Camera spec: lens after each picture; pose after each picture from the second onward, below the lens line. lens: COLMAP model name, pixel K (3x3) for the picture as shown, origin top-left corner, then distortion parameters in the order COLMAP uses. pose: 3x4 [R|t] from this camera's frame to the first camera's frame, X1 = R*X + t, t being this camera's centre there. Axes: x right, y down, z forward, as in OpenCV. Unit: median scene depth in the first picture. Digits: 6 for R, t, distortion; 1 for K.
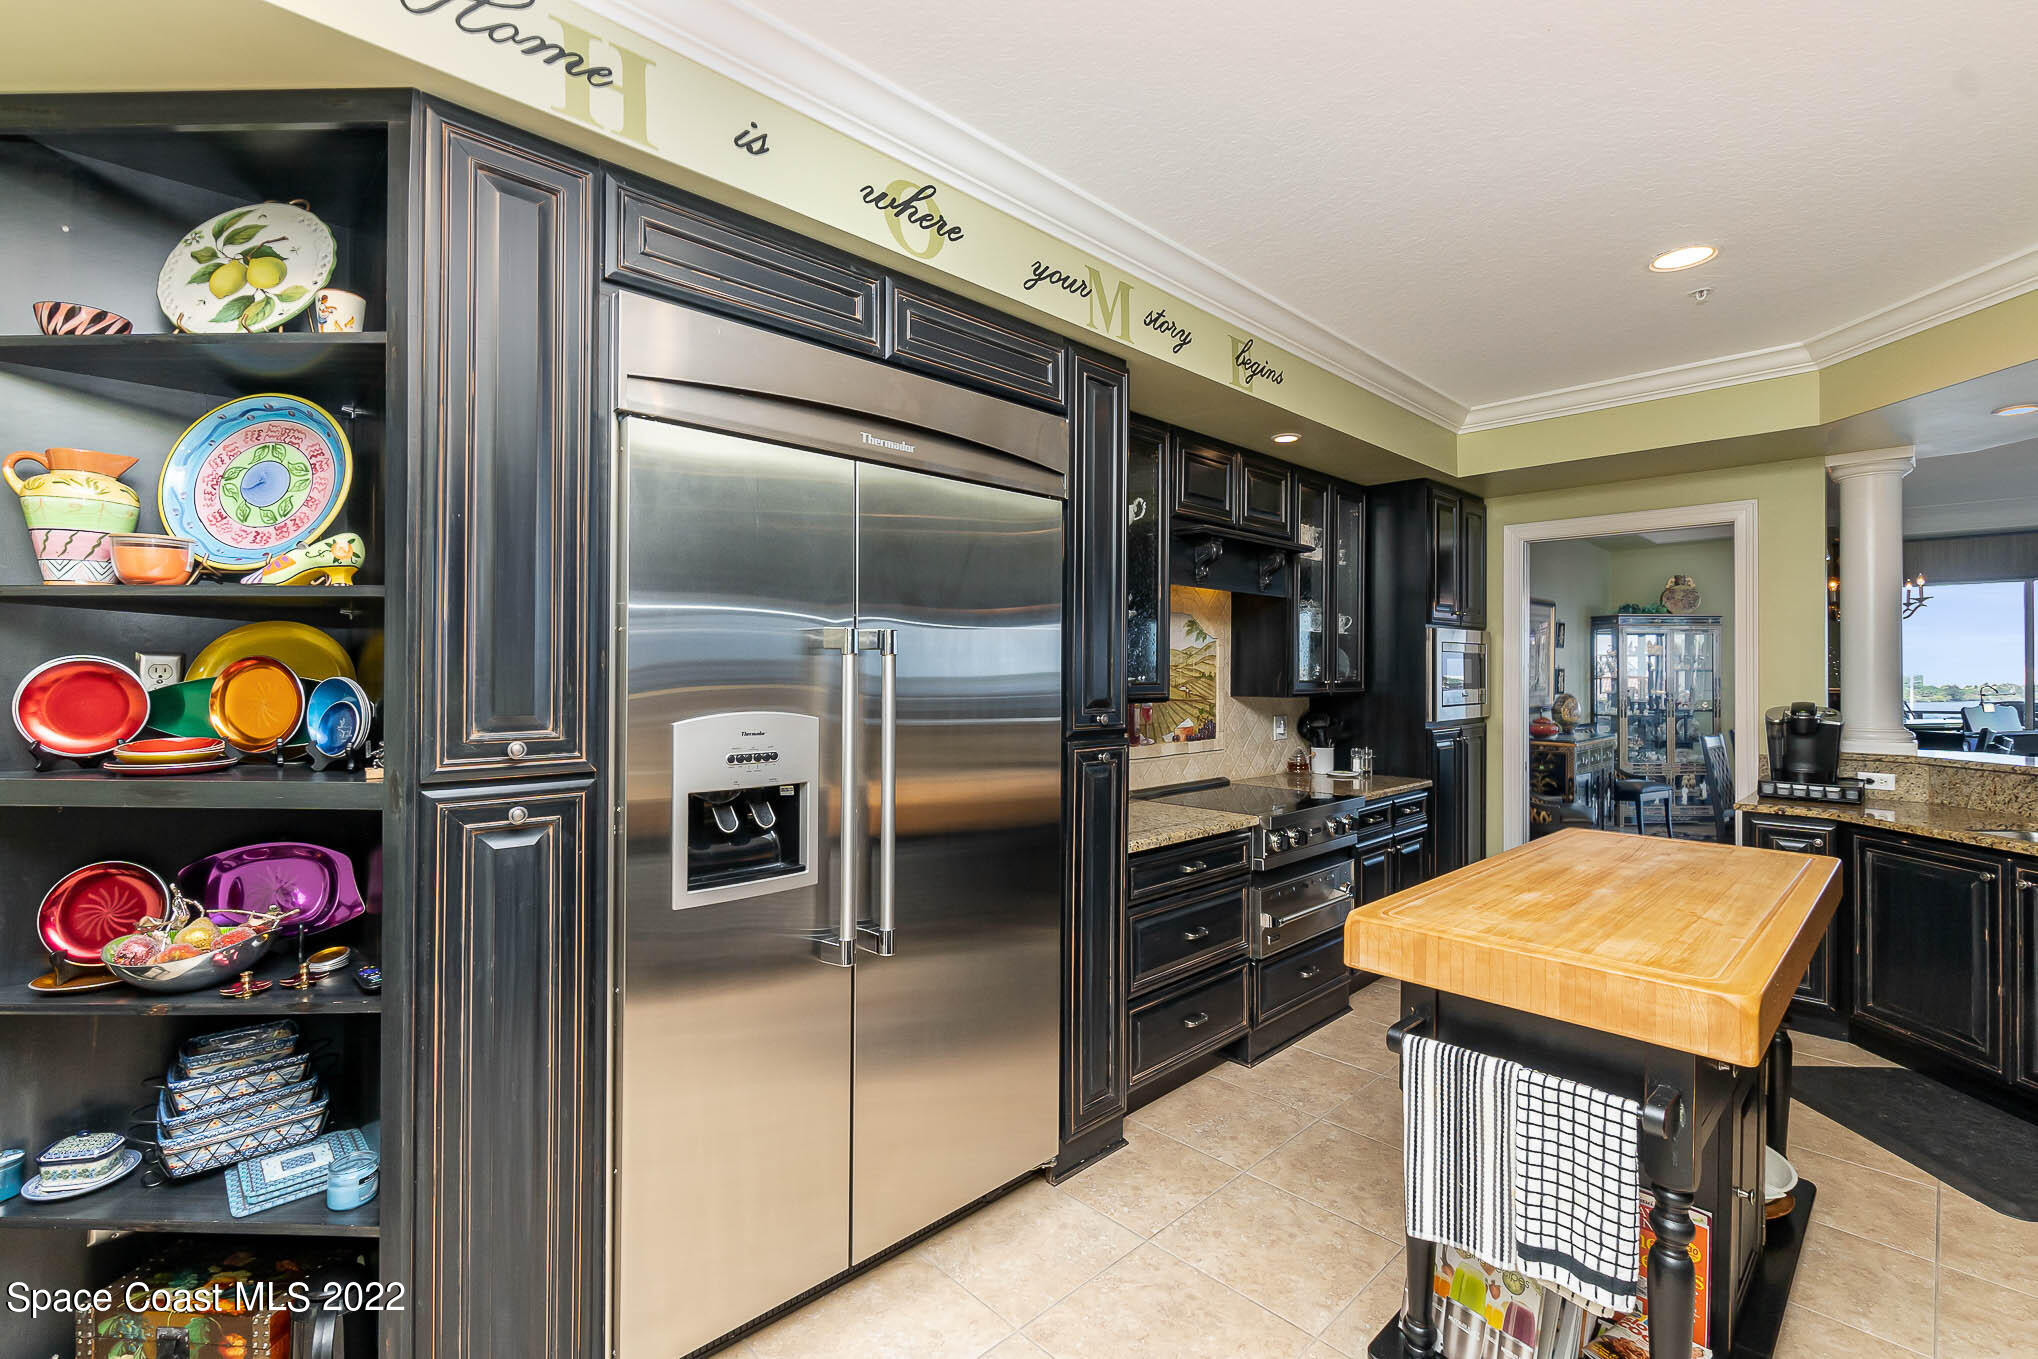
lens RADIAL K [[884.8, 0, 1017.4], [0, 884.8, 667.9], [0, 0, 1]] dist [-0.001258, -0.000229]
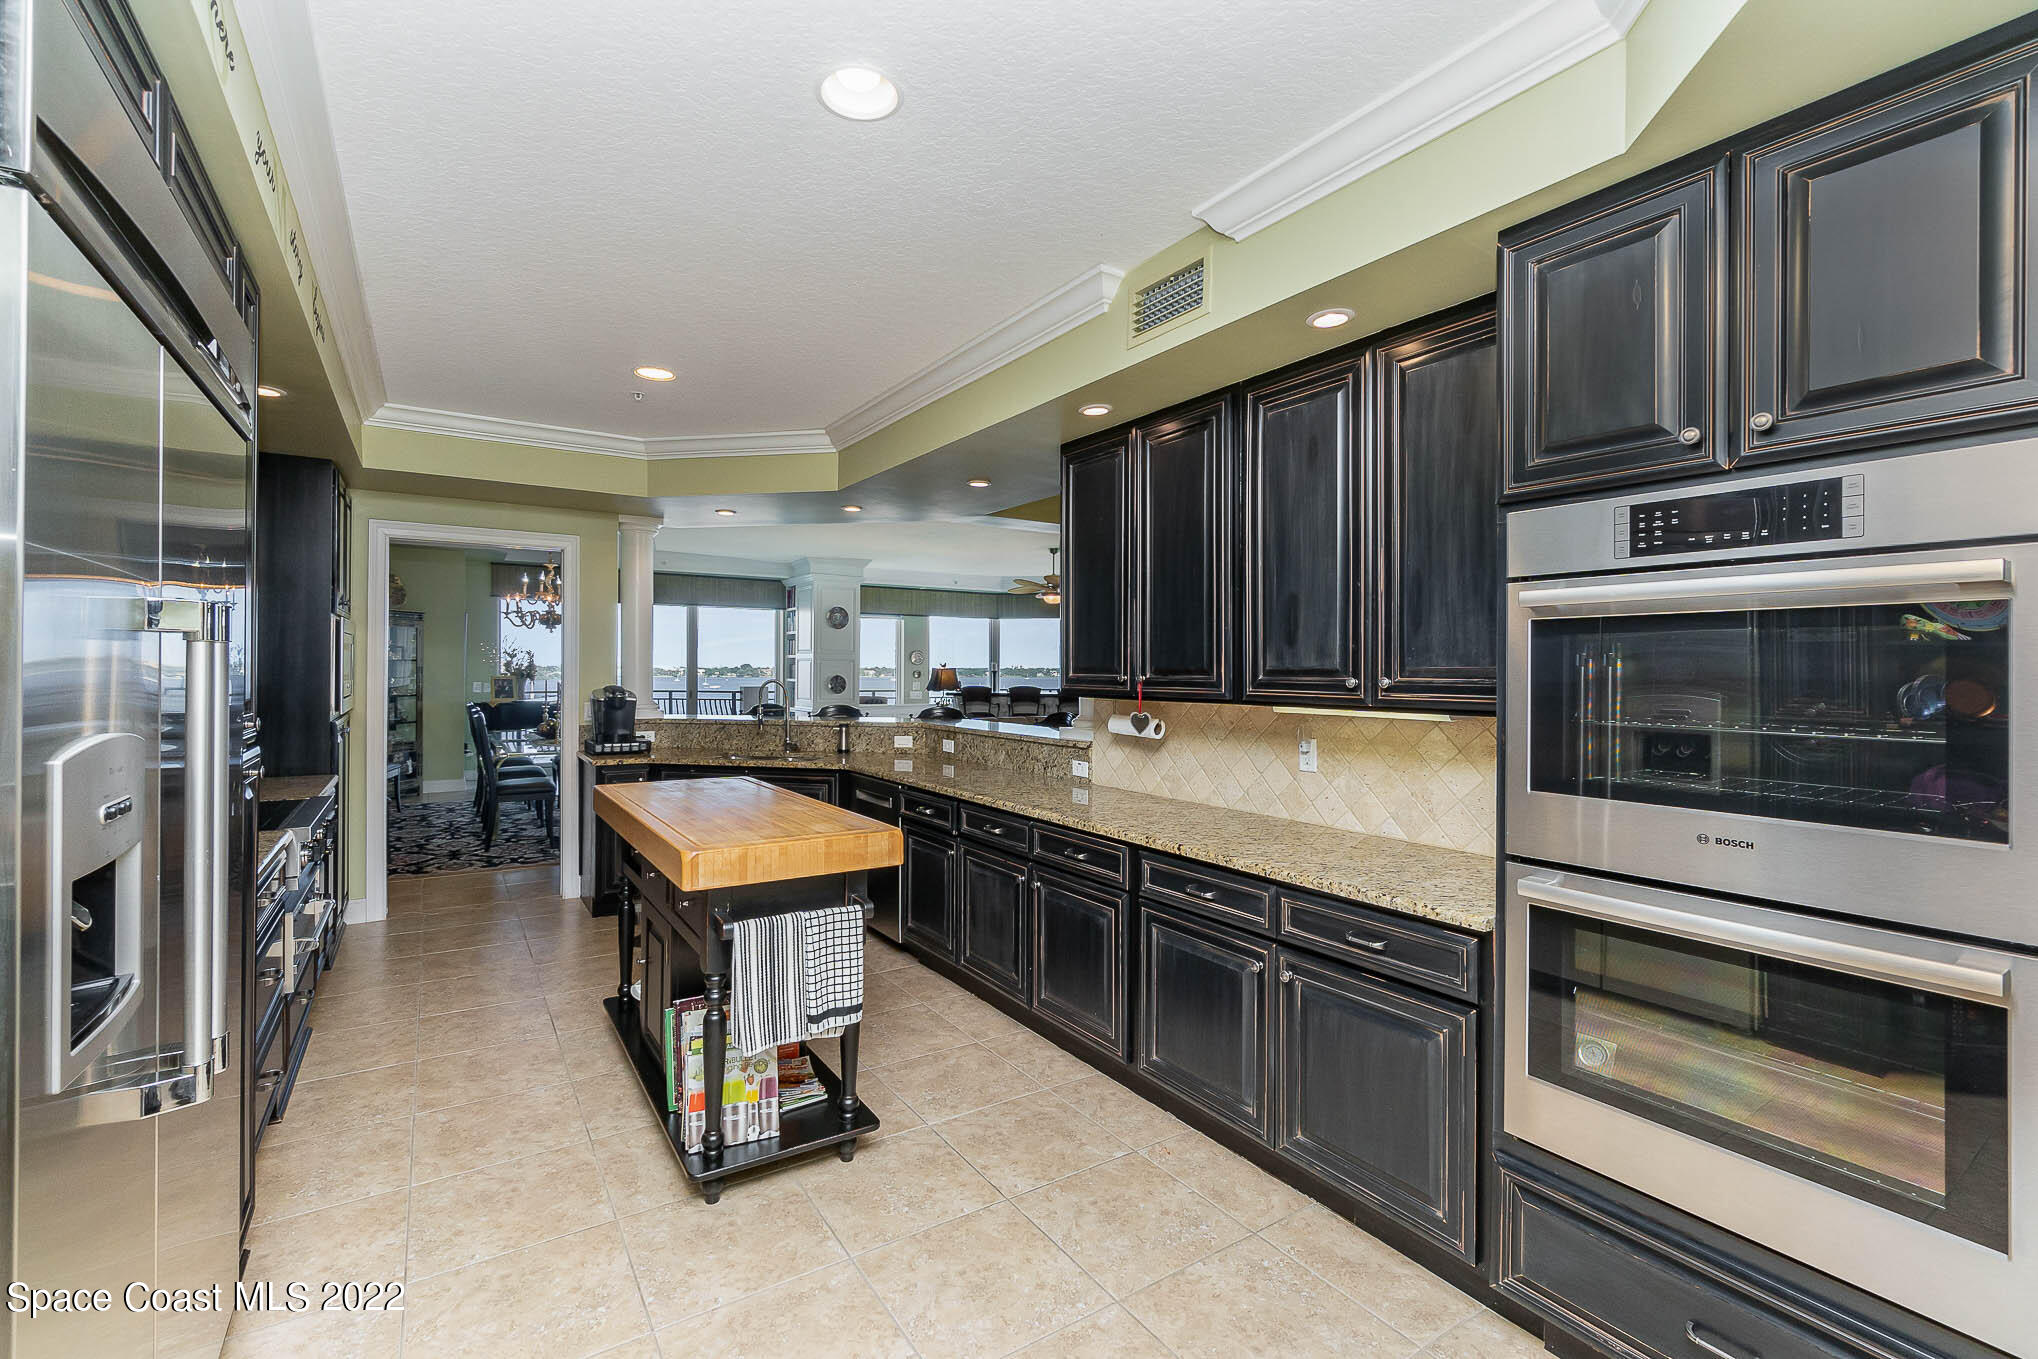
lens RADIAL K [[871.8, 0, 954.3], [0, 871.8, 673.2], [0, 0, 1]] dist [-0.000896, -0.000088]
pose [[0.230289, -0.009198, 0.973079, -0.343269], [-0.008554, 0.999898, 0.011475, -0.002228], [-0.973085, -0.010966, 0.230187, 0.139411]]
